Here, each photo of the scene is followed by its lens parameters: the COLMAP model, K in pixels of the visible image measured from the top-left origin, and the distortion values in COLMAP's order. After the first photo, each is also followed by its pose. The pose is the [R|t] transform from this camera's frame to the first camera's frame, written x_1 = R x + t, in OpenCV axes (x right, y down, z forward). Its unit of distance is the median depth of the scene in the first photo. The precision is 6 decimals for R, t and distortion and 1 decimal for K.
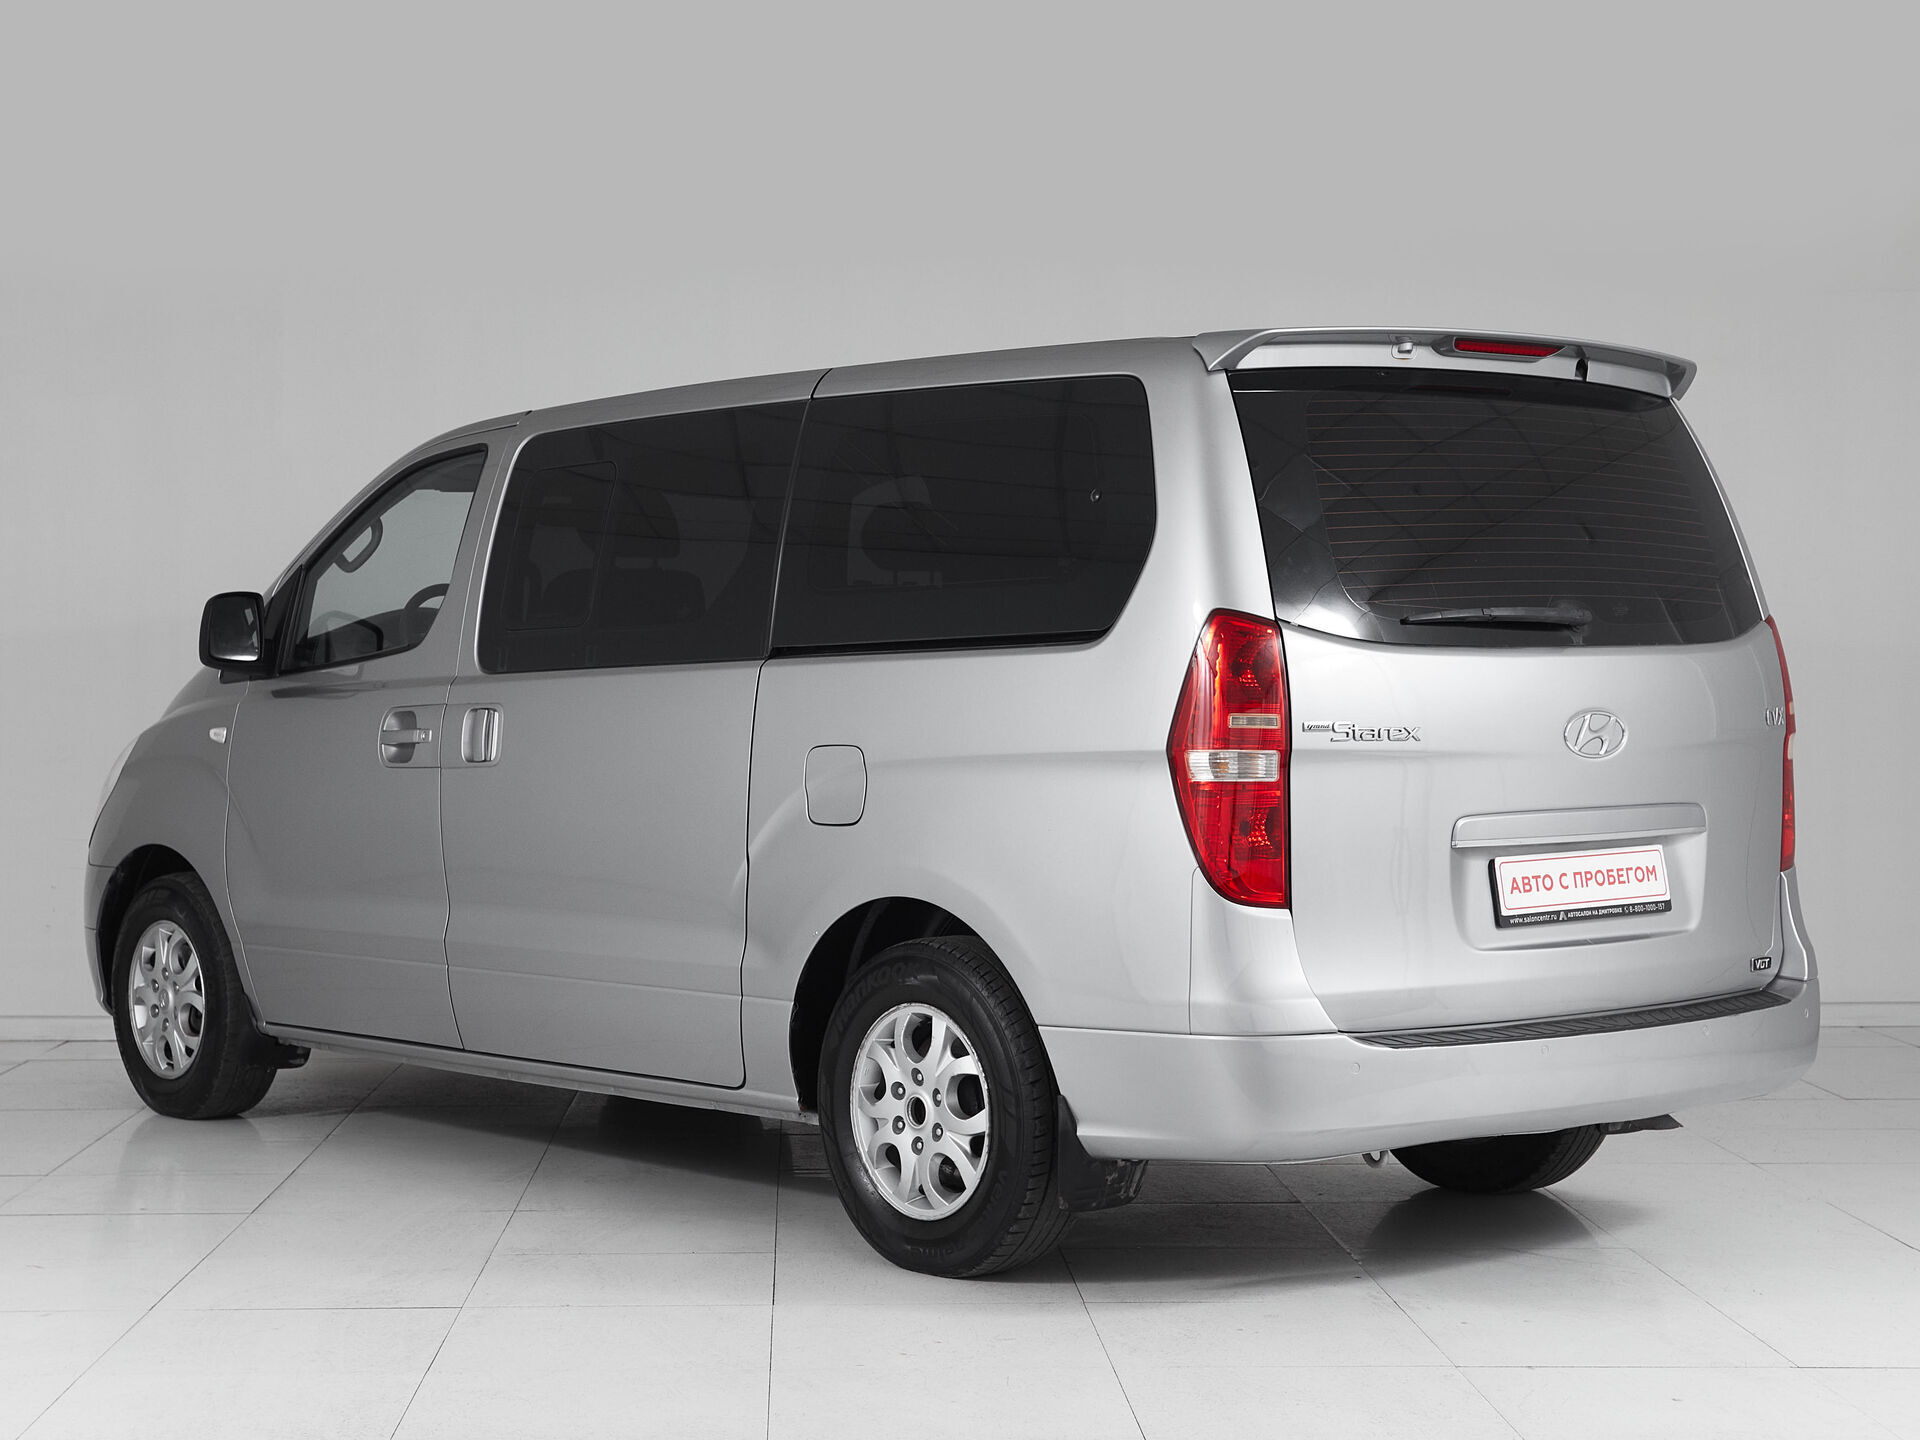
lens RADIAL K [[2602.5, 0, 974.7], [0, 2602.5, 674.1], [0, 0, 1]] dist [0.032821, -0.052775]
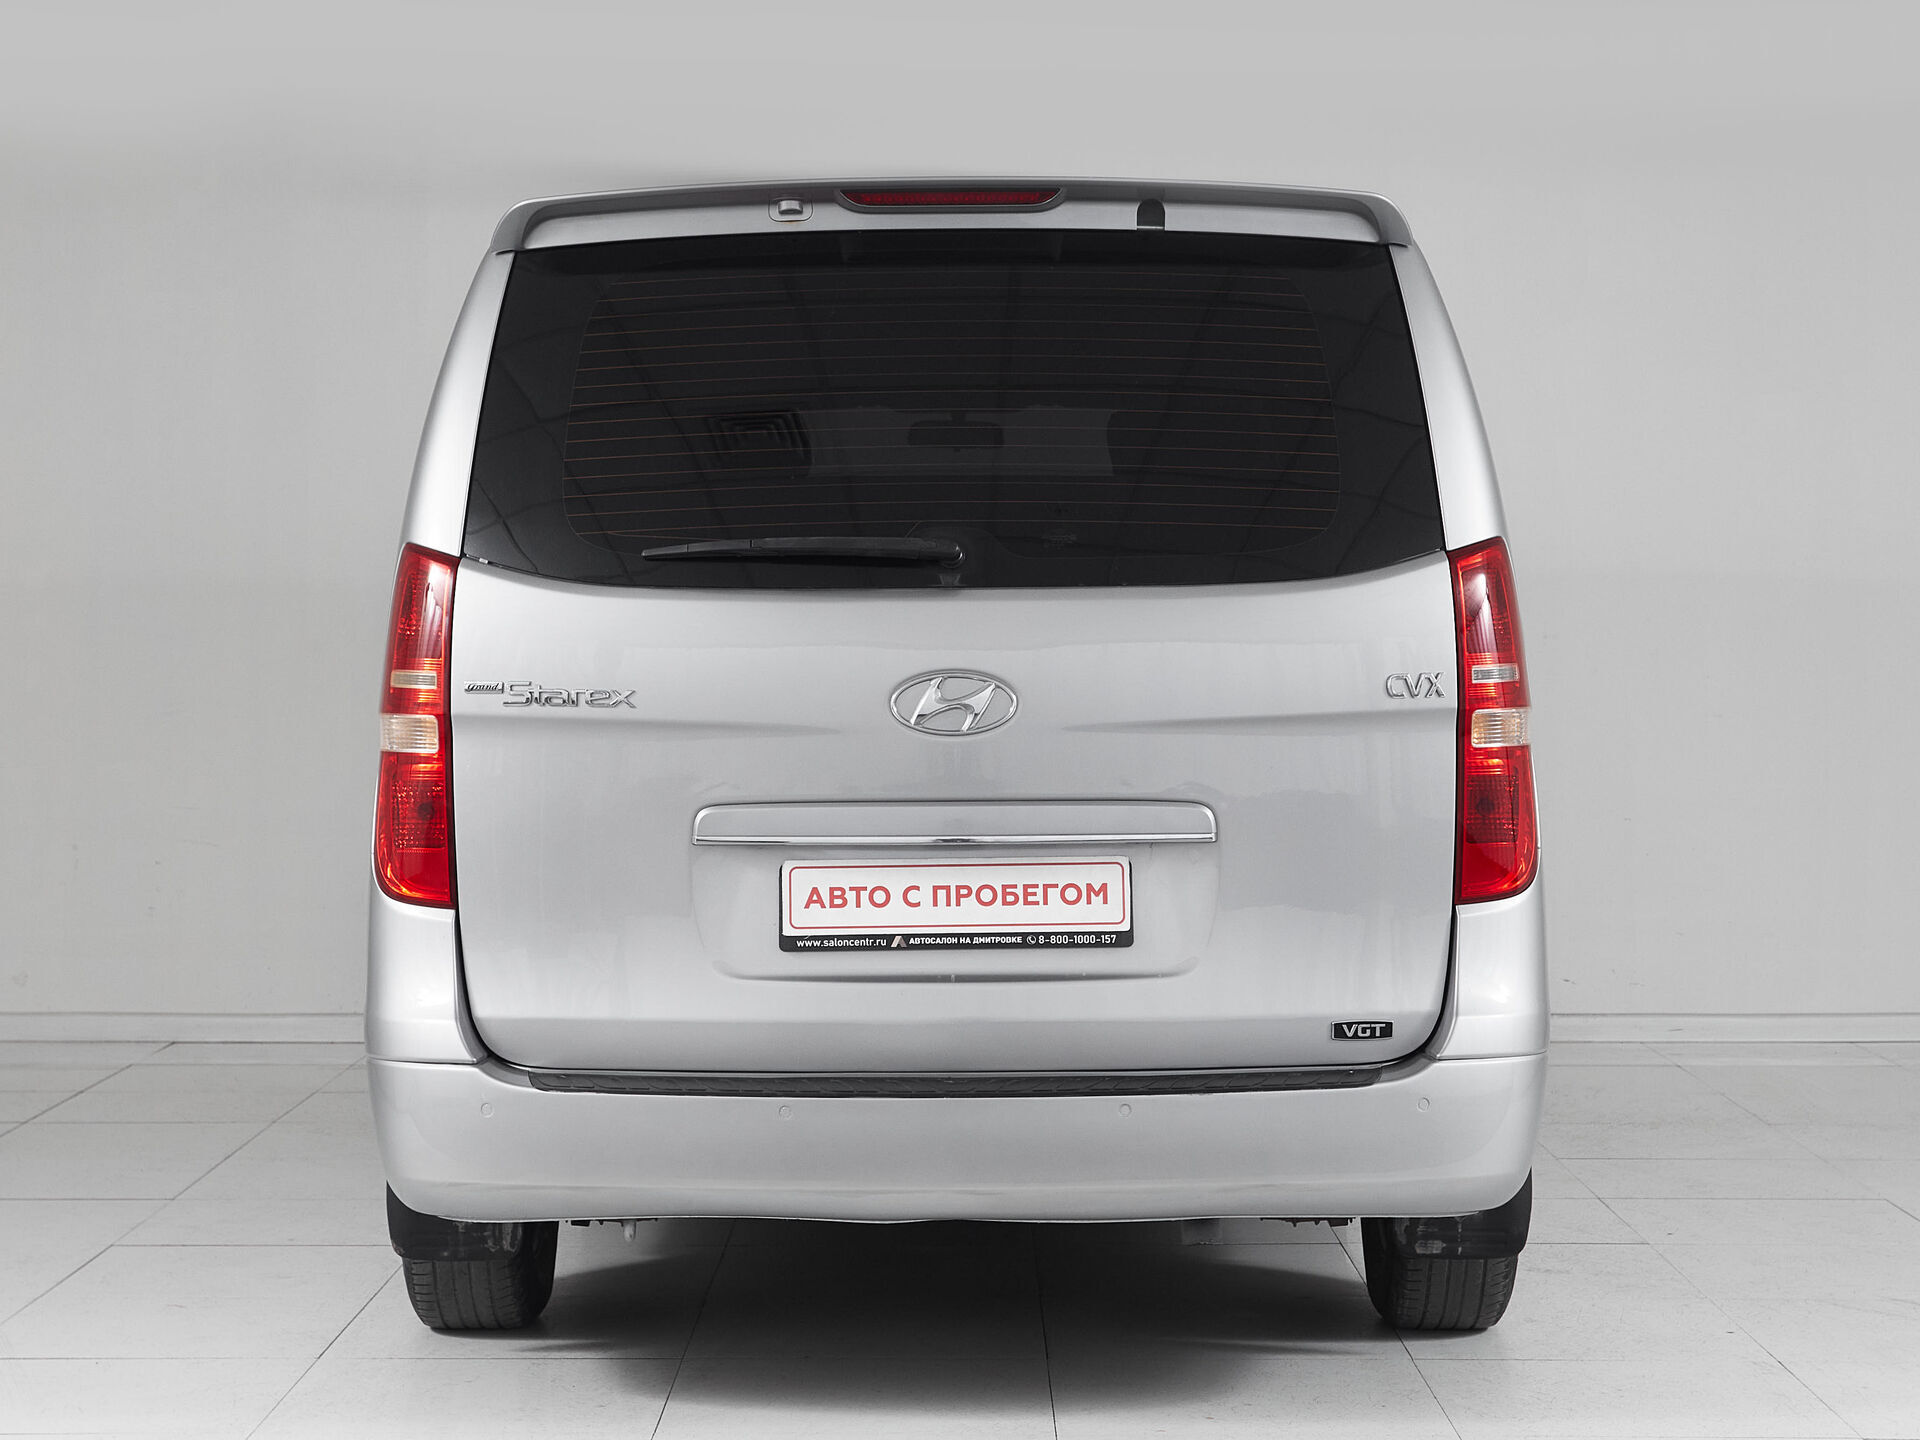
lens RADIAL K [[2602.5, 0, 974.7], [0, 2602.5, 674.1], [0, 0, 1]] dist [0.032821, -0.052775]
pose [[0.841986, 0.018644, -0.539177, 0.655993], [-0.004511, 0.999611, 0.027522, -0.006475], [0.539480, -0.020741, 0.841743, 0.375351]]
